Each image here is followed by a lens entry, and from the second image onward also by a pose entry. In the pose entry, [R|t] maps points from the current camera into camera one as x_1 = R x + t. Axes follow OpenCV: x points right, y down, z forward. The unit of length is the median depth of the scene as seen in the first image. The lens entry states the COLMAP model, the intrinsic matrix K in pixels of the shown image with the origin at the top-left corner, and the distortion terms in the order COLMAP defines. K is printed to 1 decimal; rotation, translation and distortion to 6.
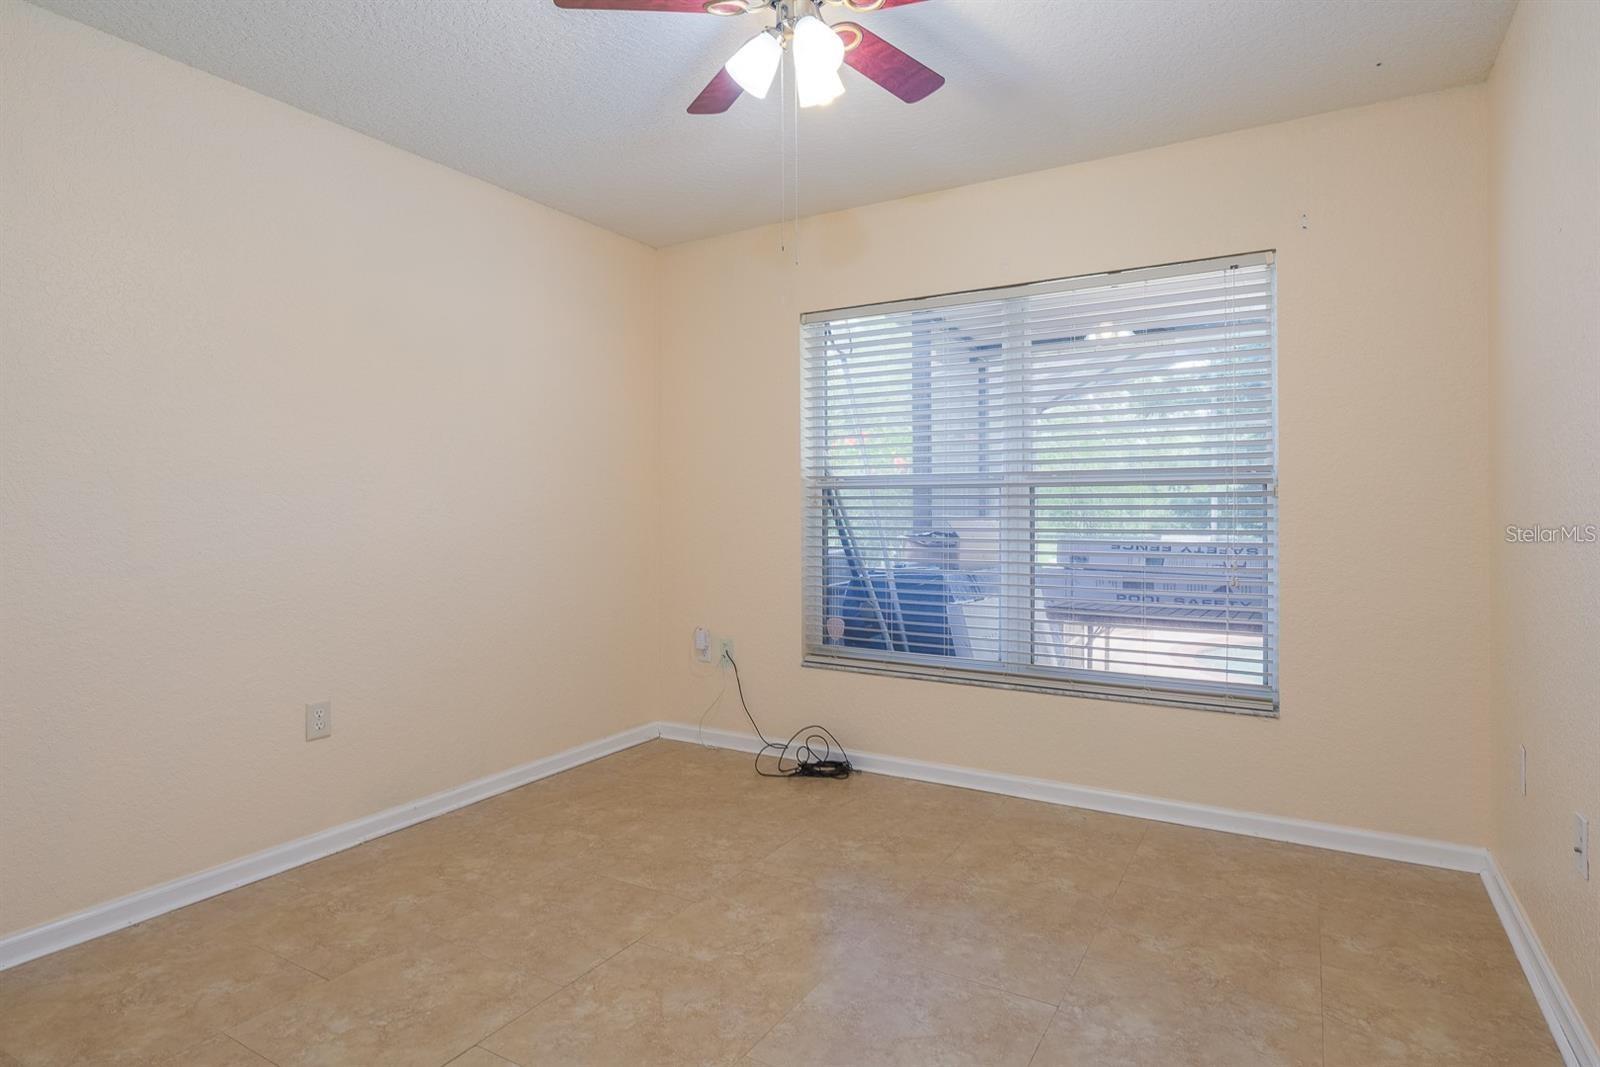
lens RADIAL K [[847.3, 0, 795.5], [0, 847.3, 530.3], [0, 0, 1]] dist [-0.000441, -0.001196]
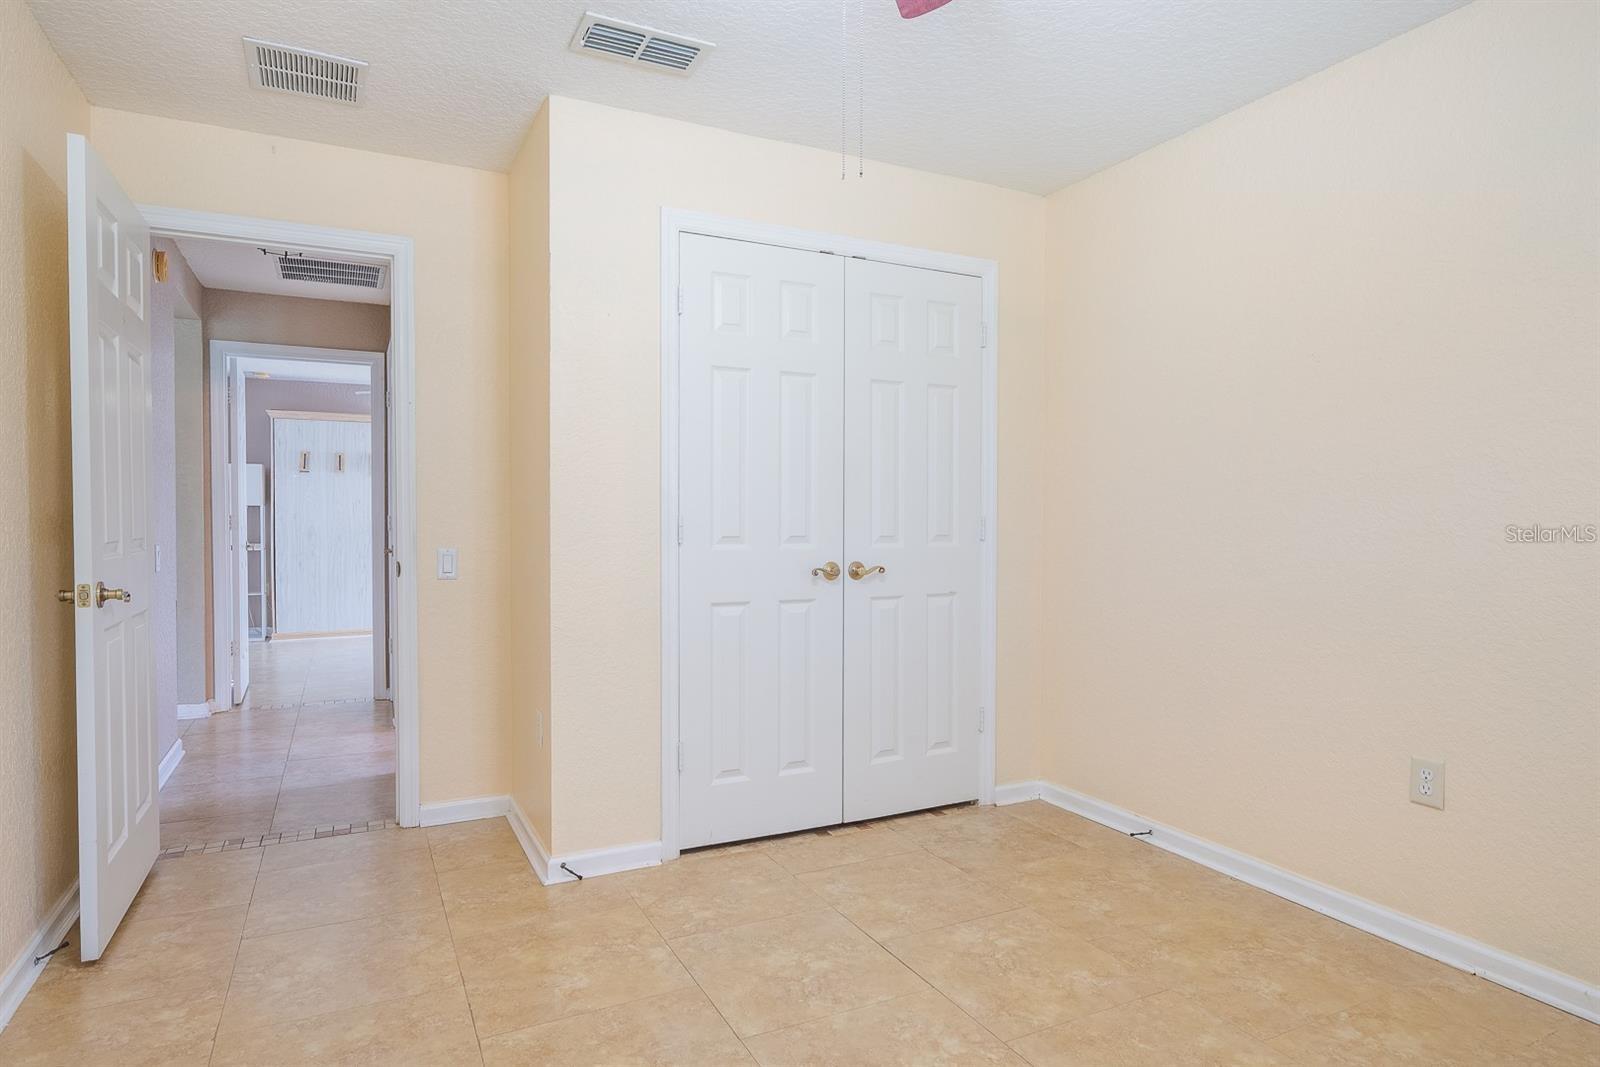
lens RADIAL K [[847.3, 0, 790.9], [0, 847.3, 531.8], [0, 0, 1]] dist [-0.000441, -0.001196]
pose [[-0.532849, 0.009663, -0.846155, 0.566945], [-0.018190, 0.999573, 0.022870, -0.030859], [0.846015, 0.027578, -0.532446, 1.161390]]
